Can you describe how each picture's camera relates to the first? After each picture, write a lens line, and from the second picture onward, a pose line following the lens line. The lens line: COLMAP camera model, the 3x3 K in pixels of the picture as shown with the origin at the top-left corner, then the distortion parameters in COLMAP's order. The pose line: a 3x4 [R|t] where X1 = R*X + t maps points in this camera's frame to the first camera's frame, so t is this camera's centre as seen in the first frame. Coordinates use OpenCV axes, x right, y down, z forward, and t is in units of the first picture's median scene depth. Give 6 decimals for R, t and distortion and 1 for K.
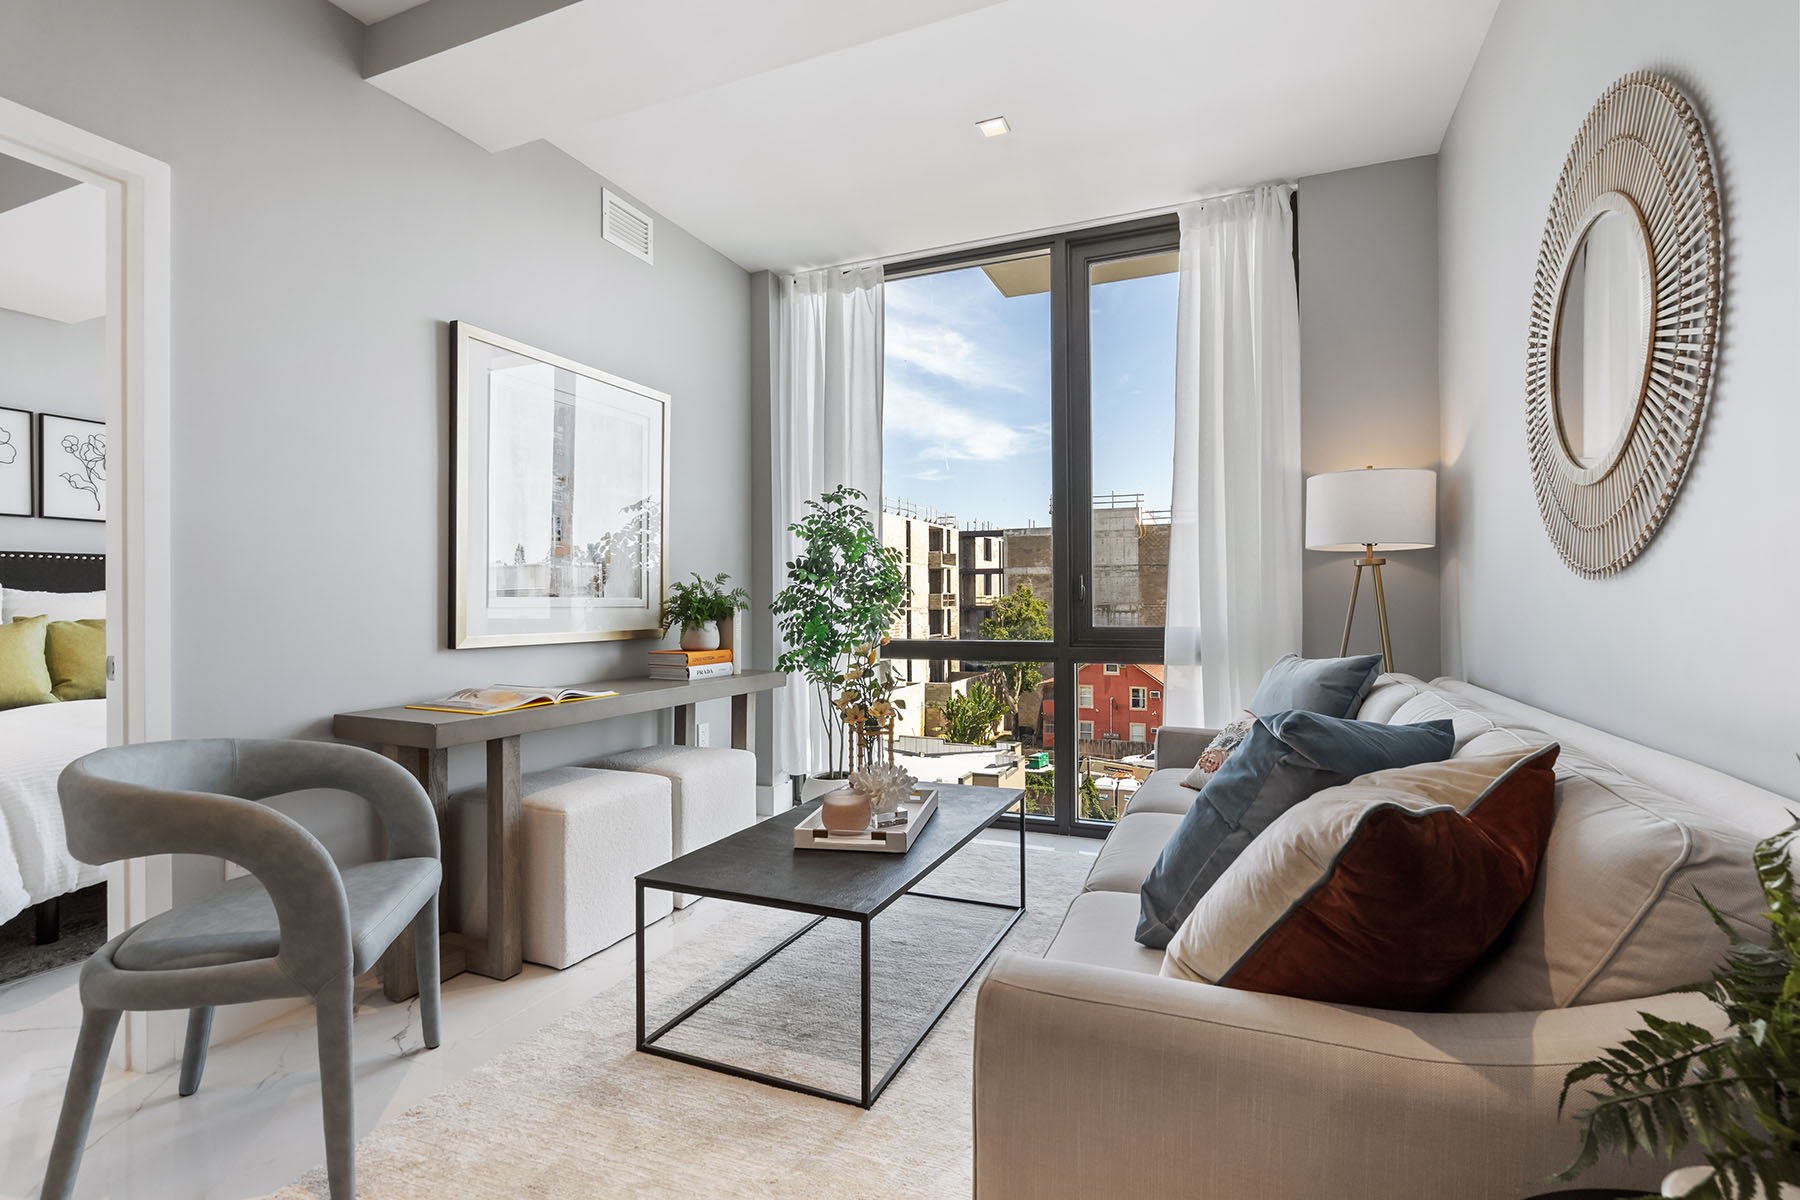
lens RADIAL K [[845.4, 0, 901.5], [0, 845.4, 593.9], [0, 0, 1]] dist [0.001958, 0.000950]
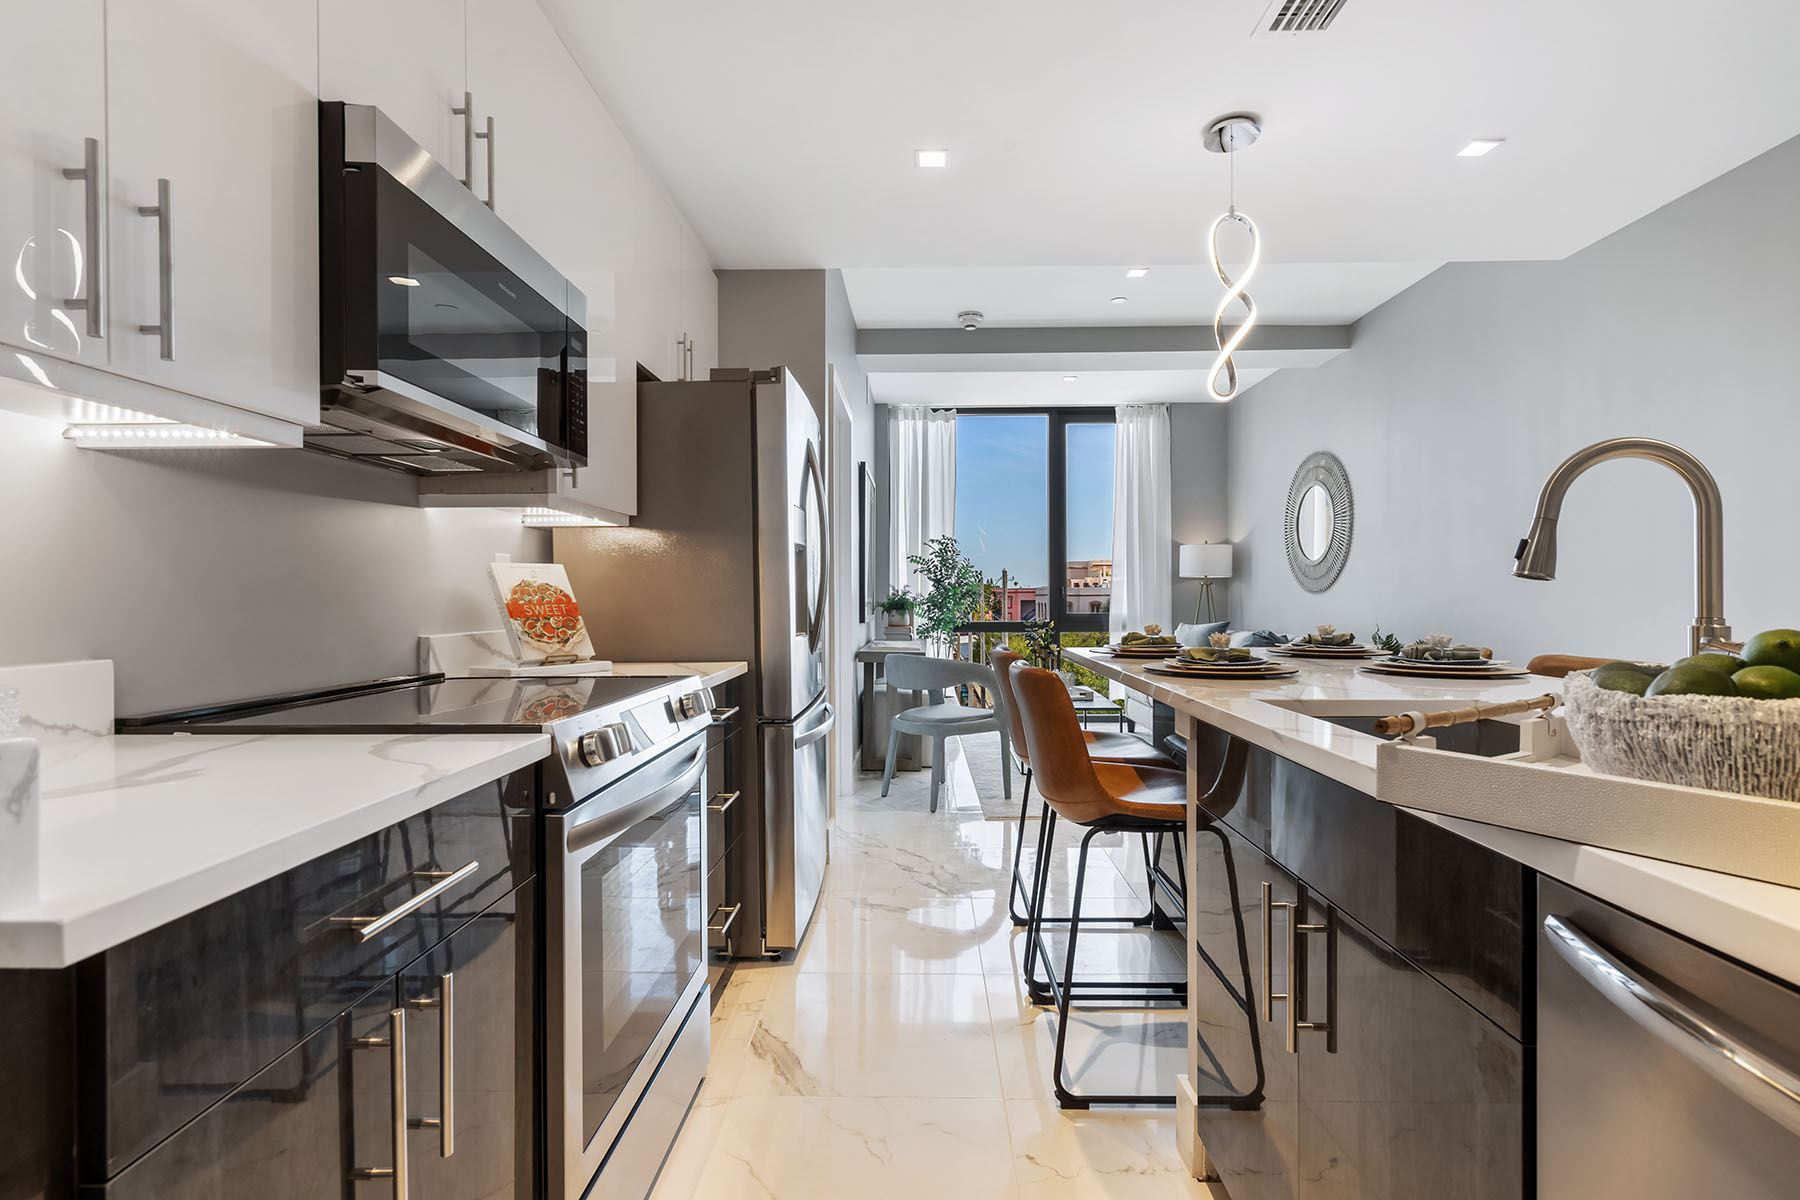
lens RADIAL K [[842.6, 0, 905.8], [0, 842.6, 596.6], [0, 0, 1]] dist [0.001412, 0.001322]
pose [[0.929604, 0.005269, 0.368522, -0.925039], [-0.007226, 0.999966, 0.003931, -0.004535], [-0.368489, -0.006318, 0.929611, -0.725330]]
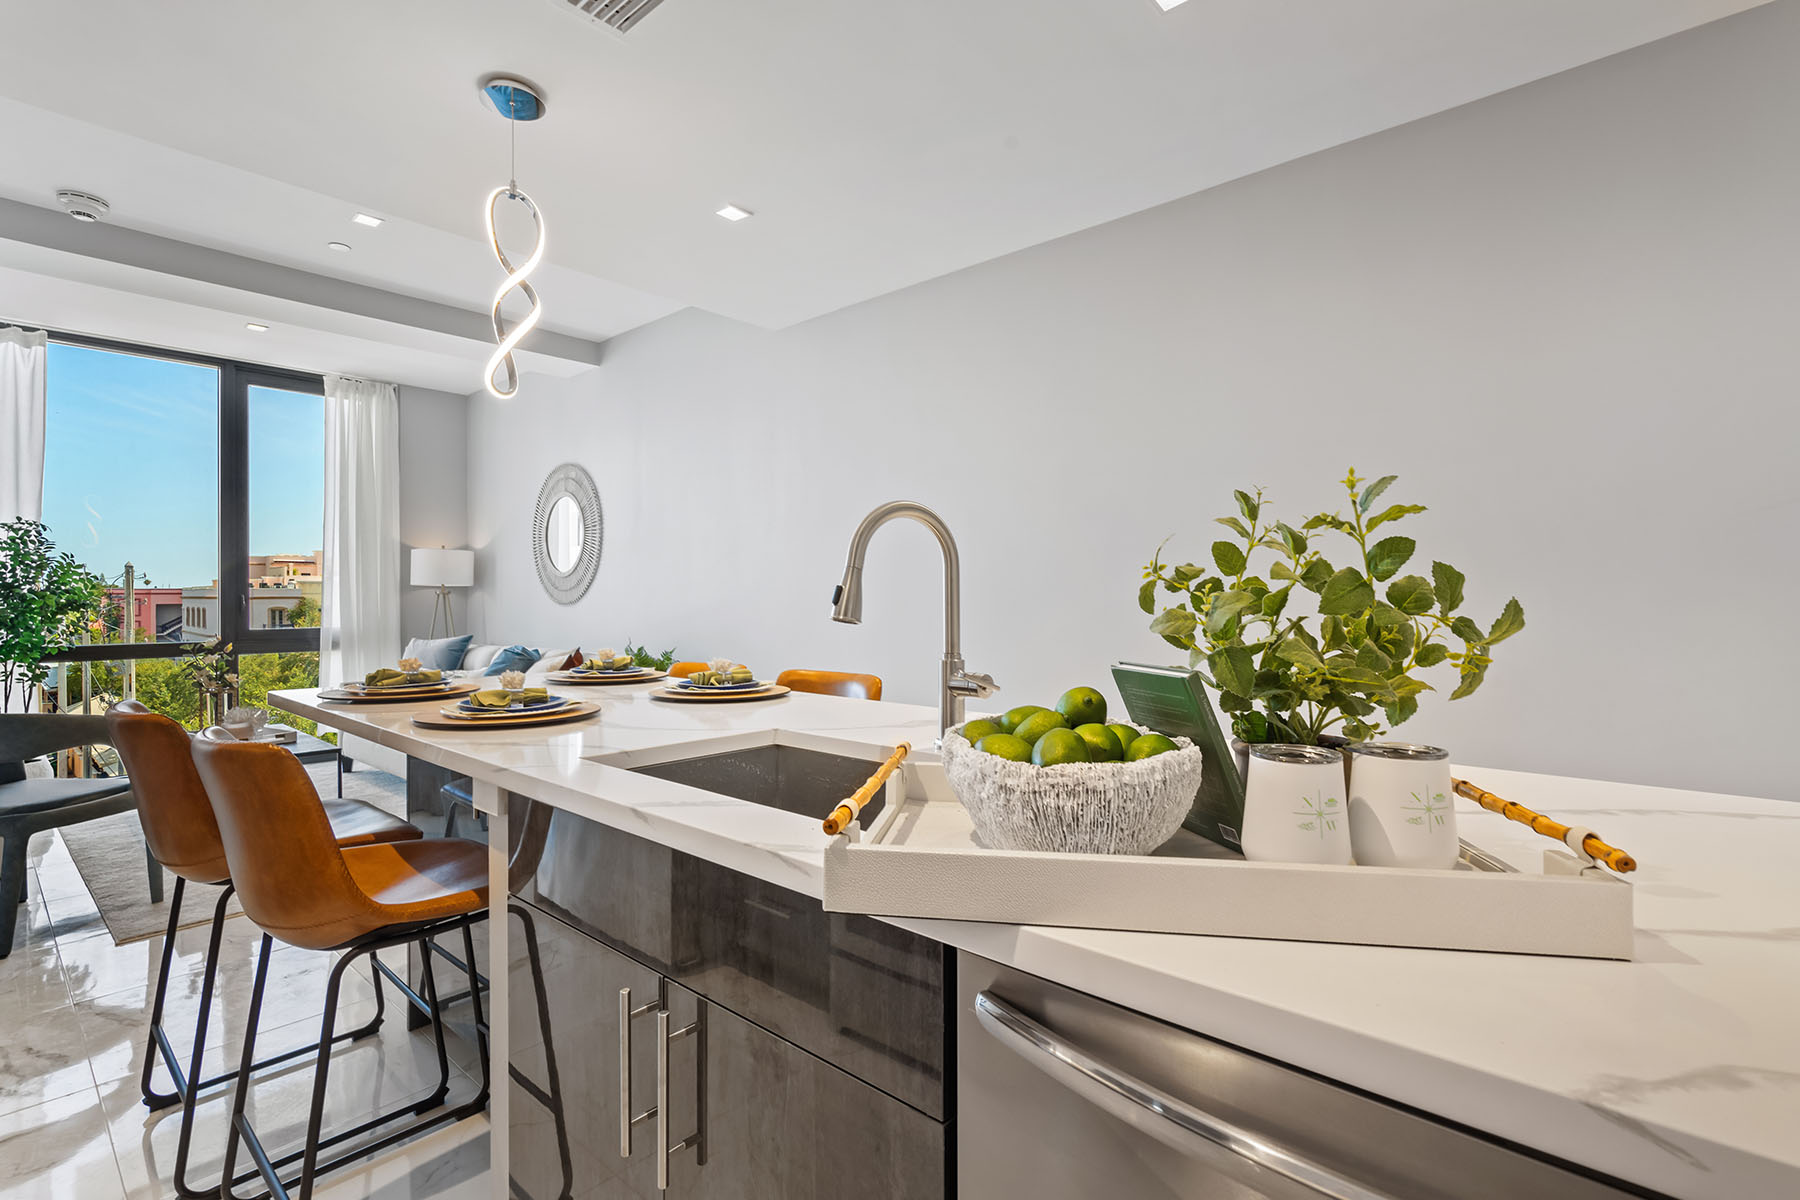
lens RADIAL K [[842.6, 0, 905.8], [0, 842.6, 596.6], [0, 0, 1]] dist [0.001412, 0.001322]
pose [[0.325429, 0.008824, 0.945525, -0.905287], [-0.008184, 0.999945, -0.006515, -0.021537], [-0.945531, -0.005618, 0.325484, -0.647017]]
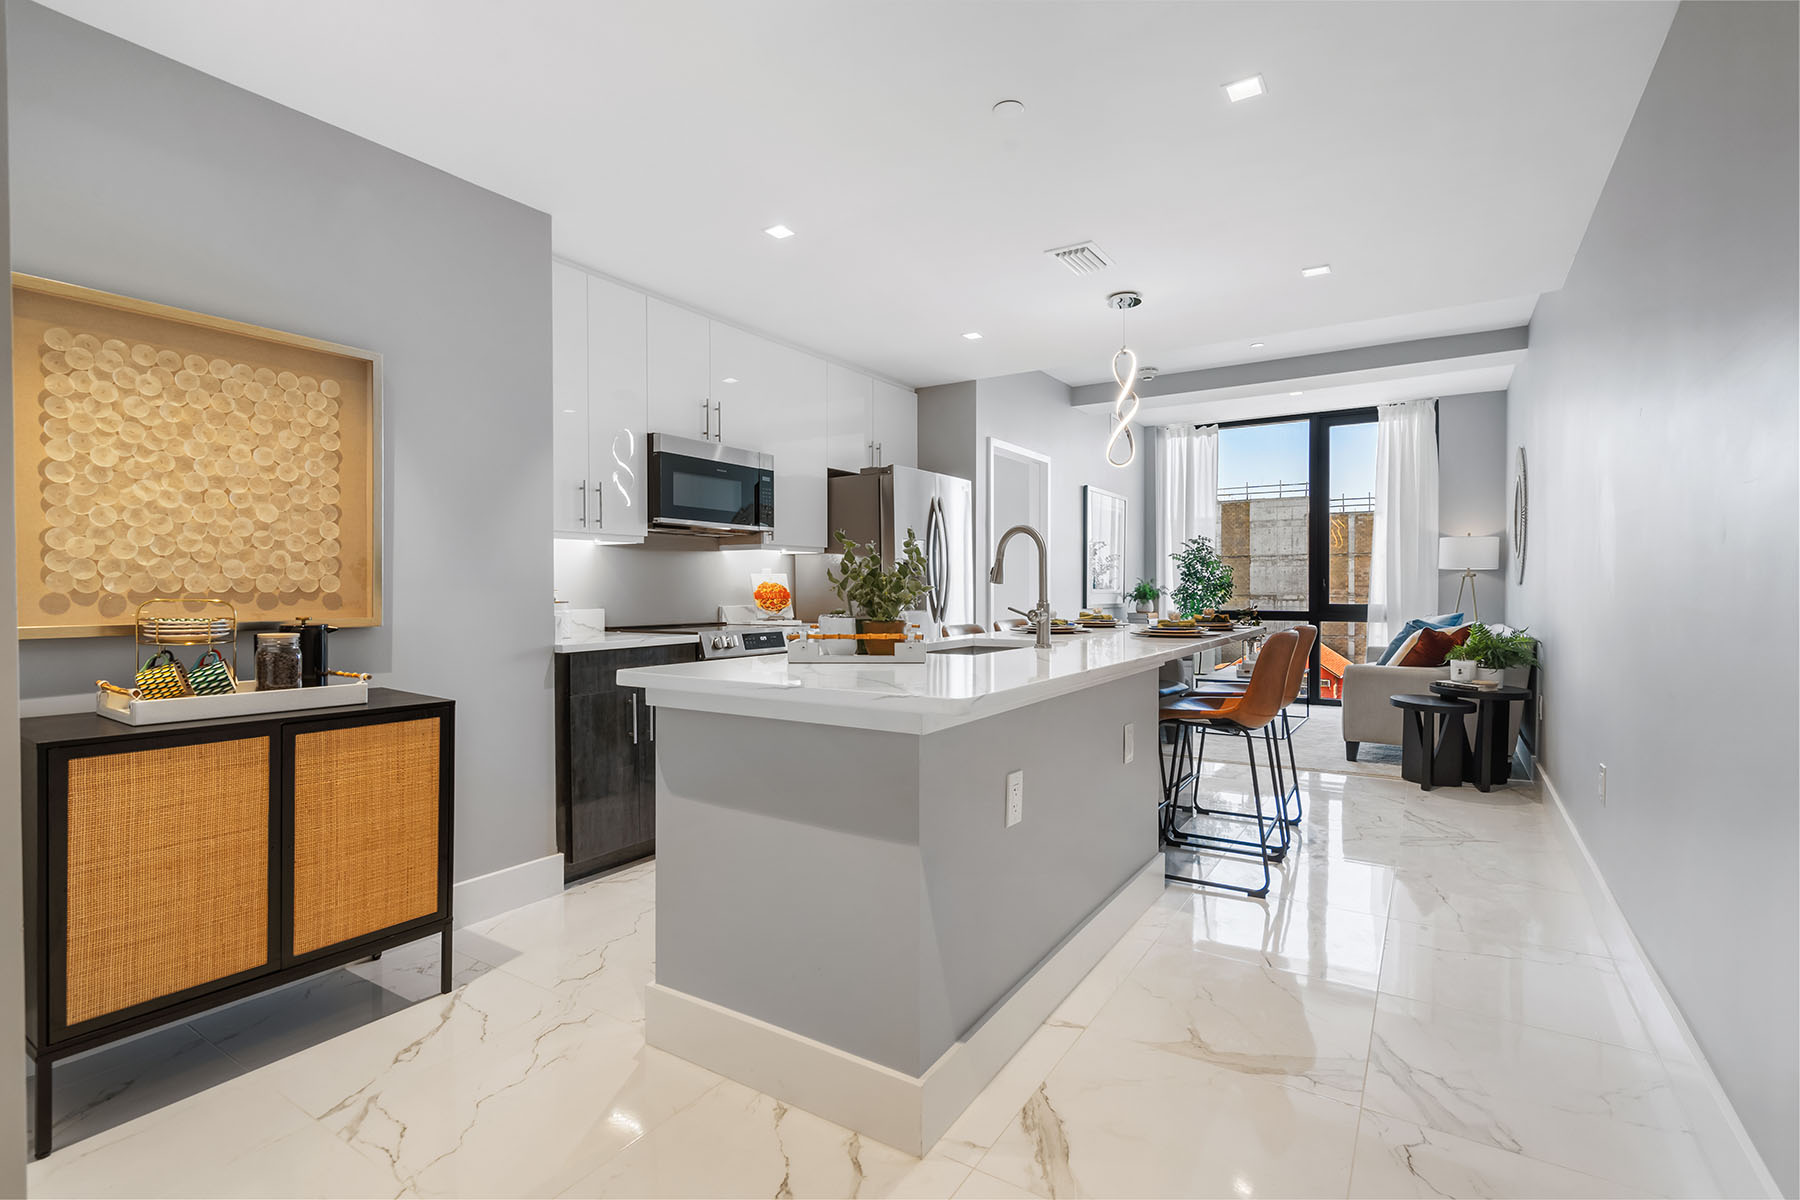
lens RADIAL K [[842.6, 0, 905.8], [0, 842.6, 596.6], [0, 0, 1]] dist [0.001412, 0.001322]
pose [[0.986319, 0.007493, -0.164677, -0.508960], [-0.004492, 0.999817, 0.018590, -0.014758], [0.164786, -0.017596, 0.986172, -1.340727]]
